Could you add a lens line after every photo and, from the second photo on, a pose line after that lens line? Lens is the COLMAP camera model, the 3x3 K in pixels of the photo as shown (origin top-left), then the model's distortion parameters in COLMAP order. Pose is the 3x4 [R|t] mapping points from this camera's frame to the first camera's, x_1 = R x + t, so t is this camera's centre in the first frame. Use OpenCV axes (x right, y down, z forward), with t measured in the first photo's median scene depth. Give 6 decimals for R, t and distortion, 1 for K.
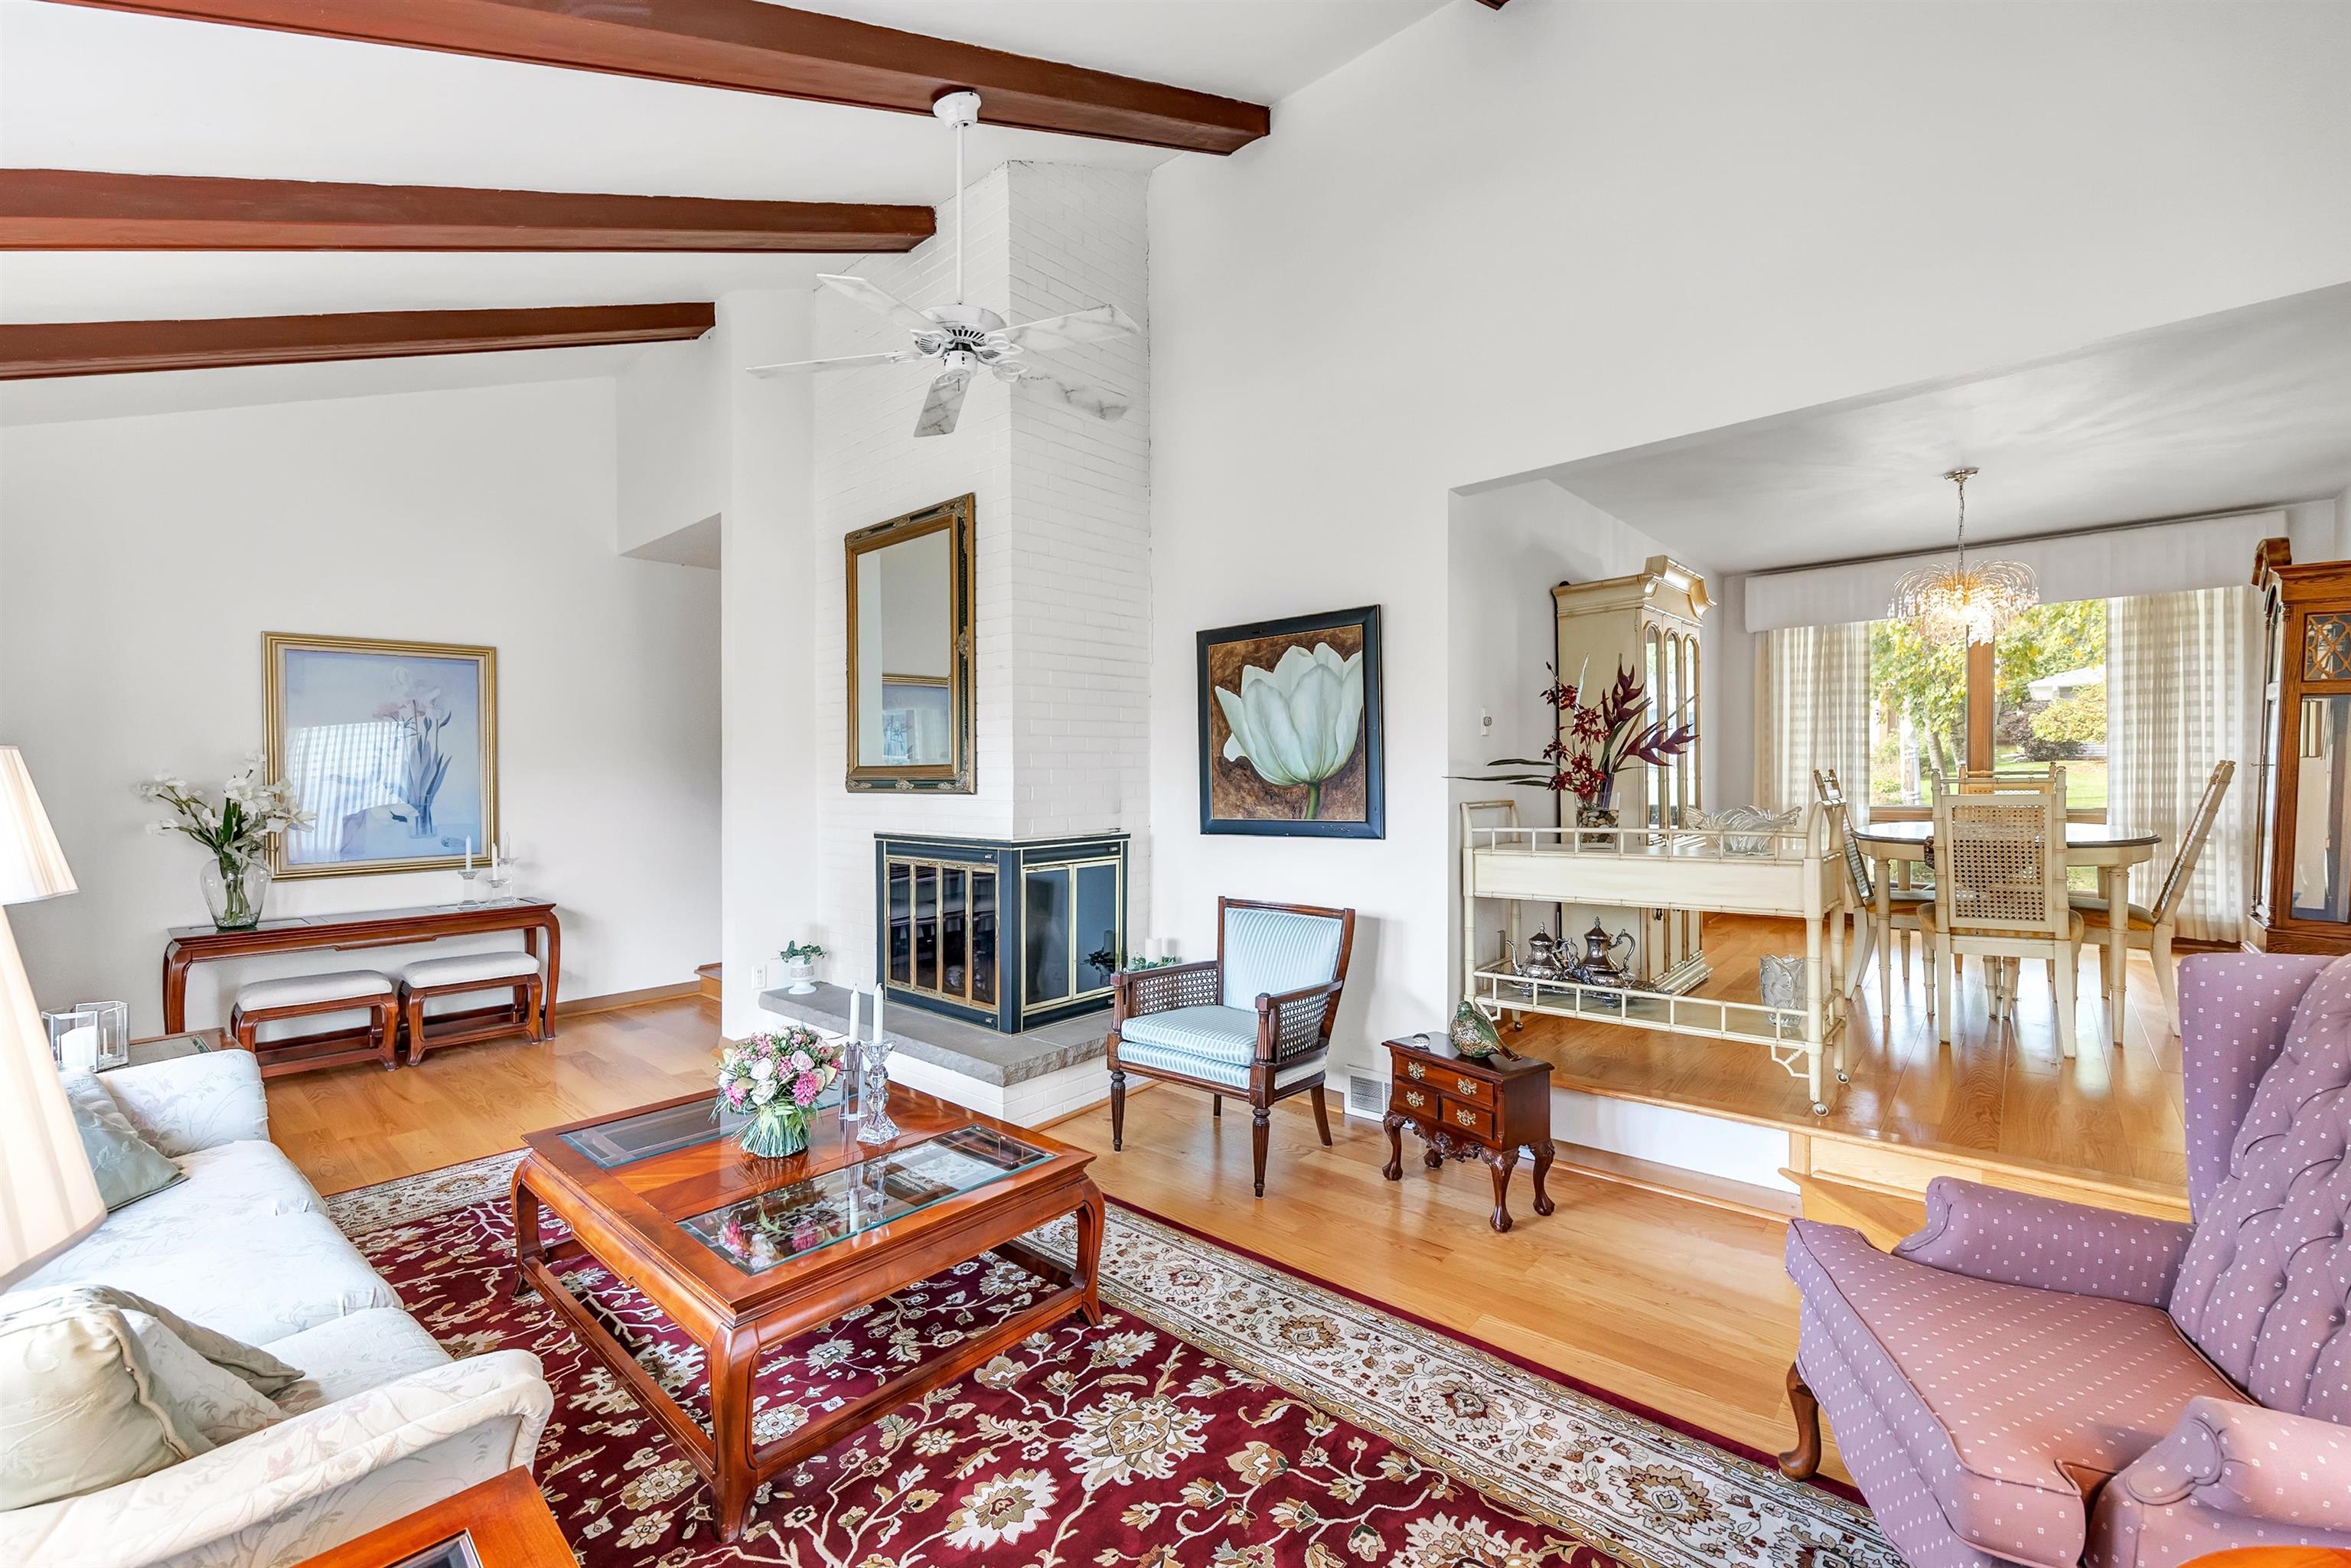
lens RADIAL K [[969.5, 0, 1165.0], [0, 969.5, 792.4], [0, 0, 1]] dist [0.001198, -0.000259]
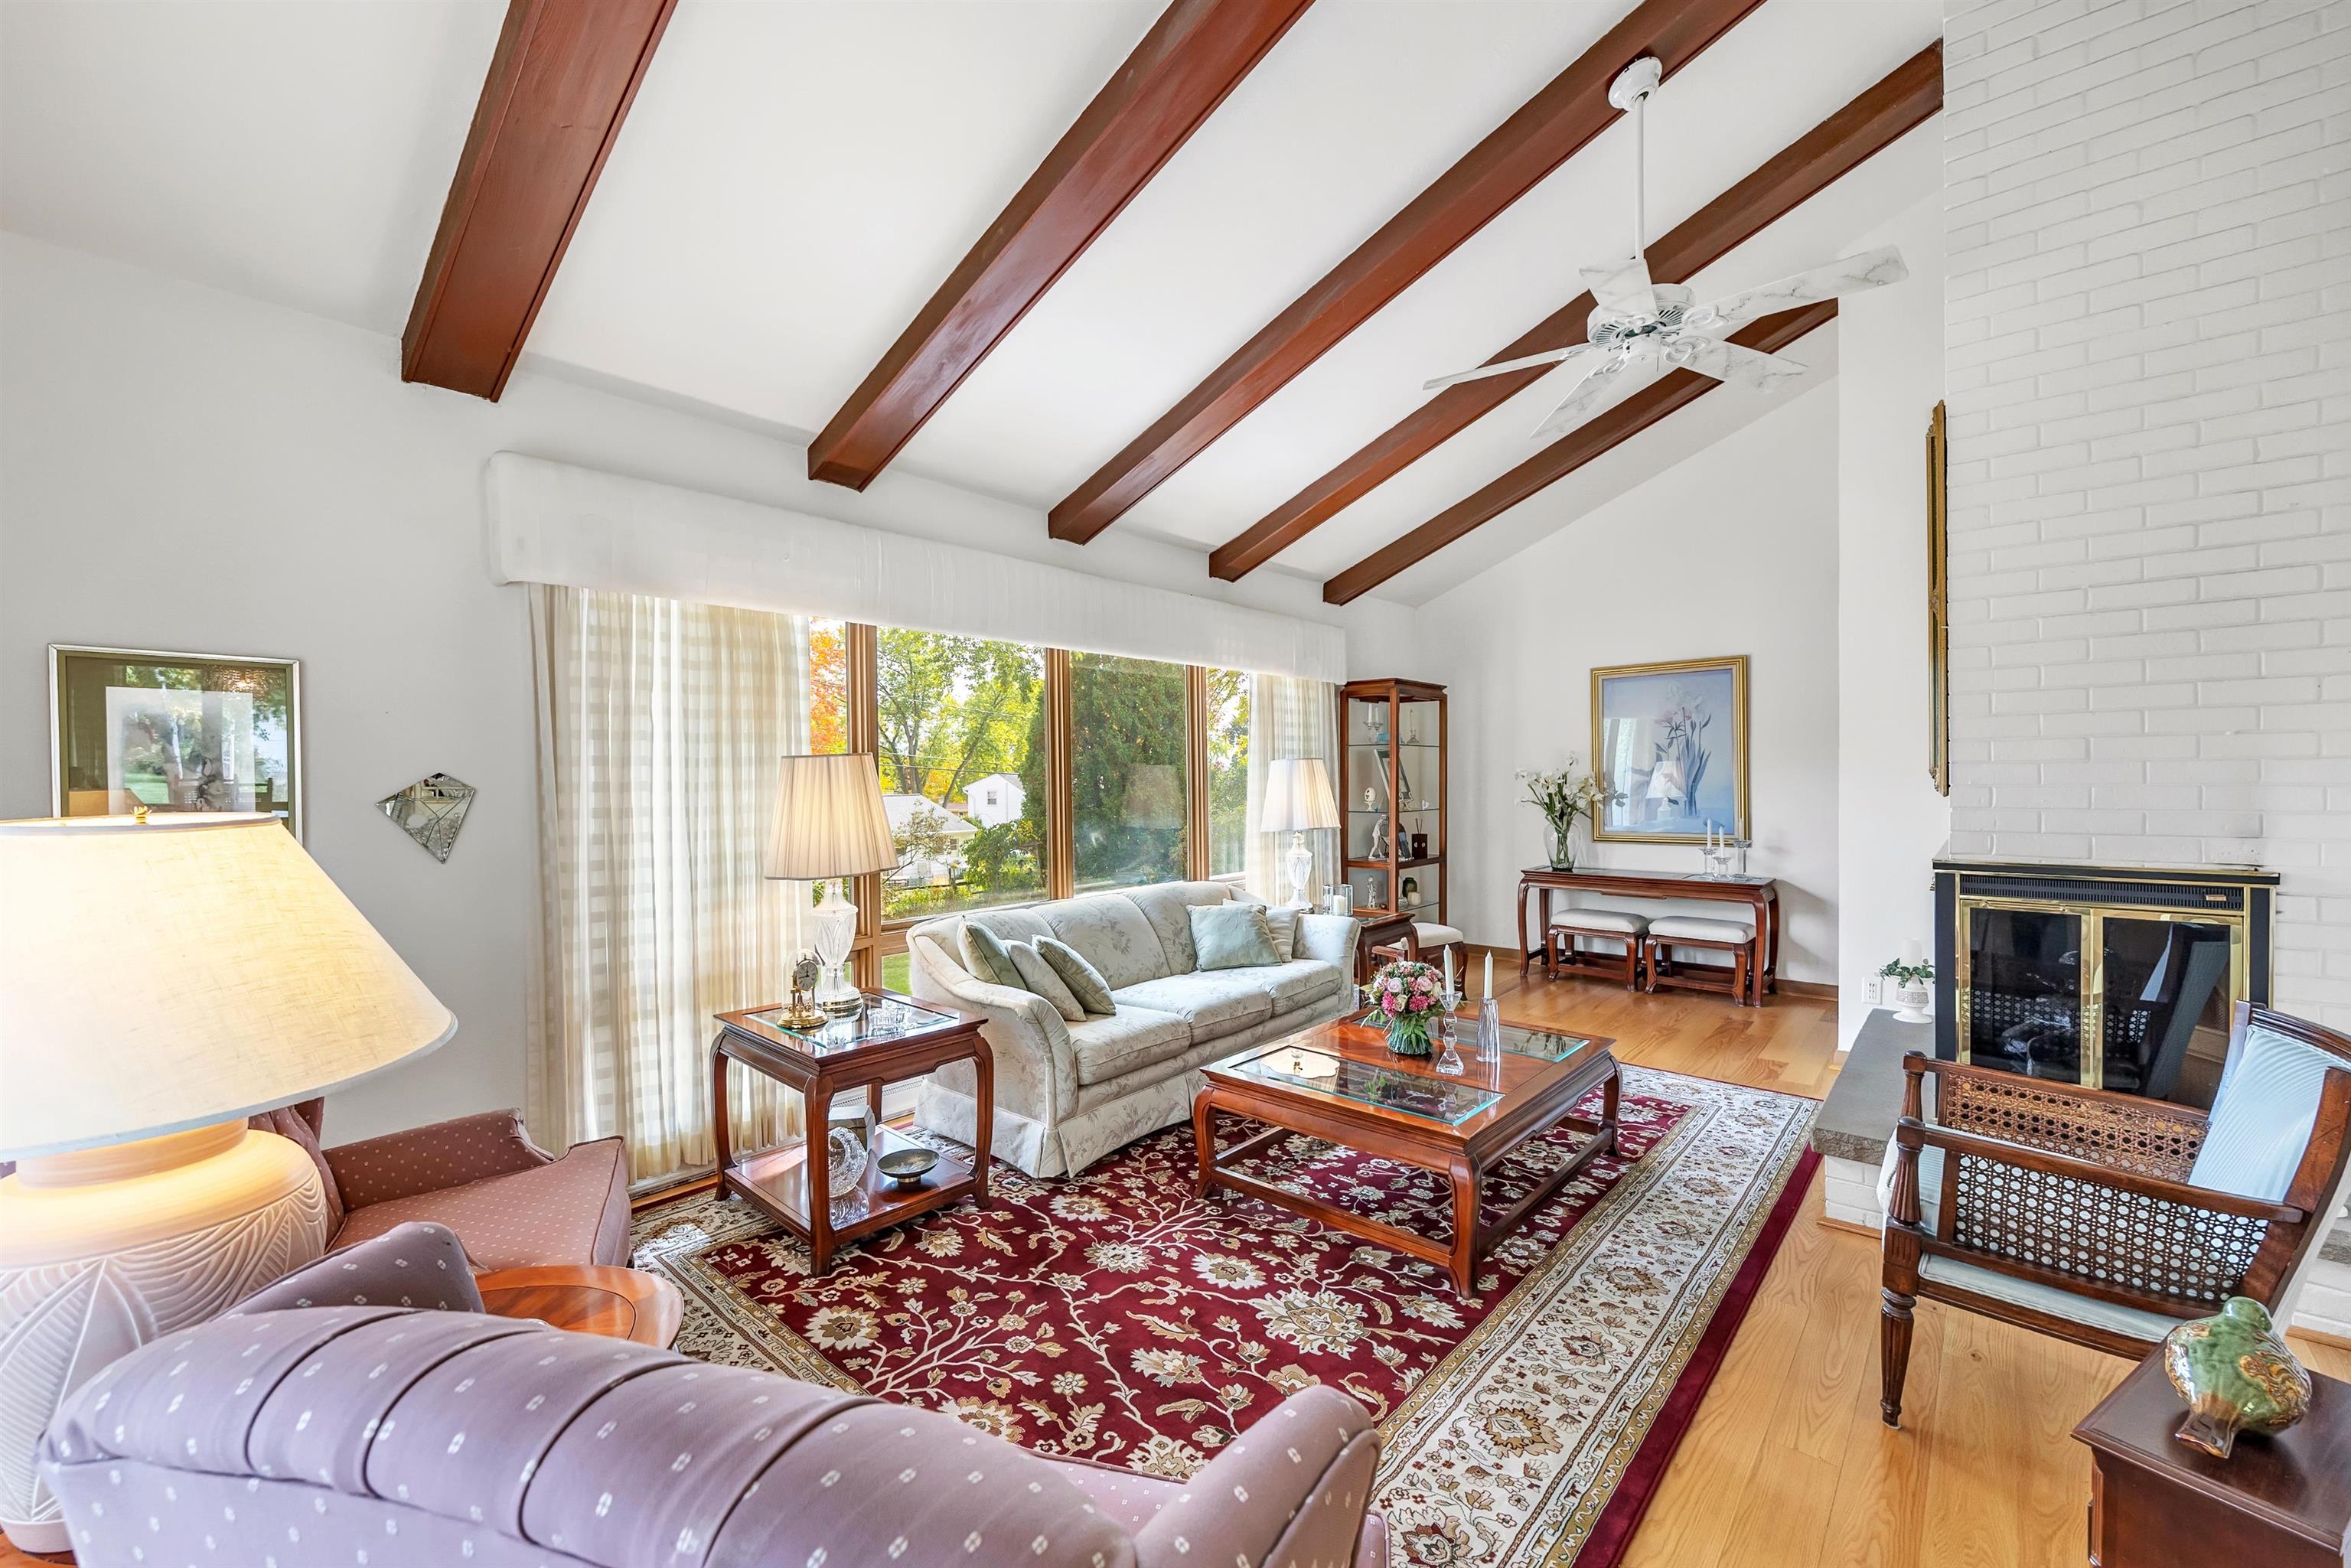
lens RADIAL K [[969.5, 0, 1165.0], [0, 969.5, 792.4], [0, 0, 1]] dist [0.001198, -0.000259]
pose [[0.004943, 0.027888, -0.999599, 1.007054], [-0.010513, 0.999557, 0.027834, -0.028470], [0.999933, 0.010372, 0.005234, 0.688459]]
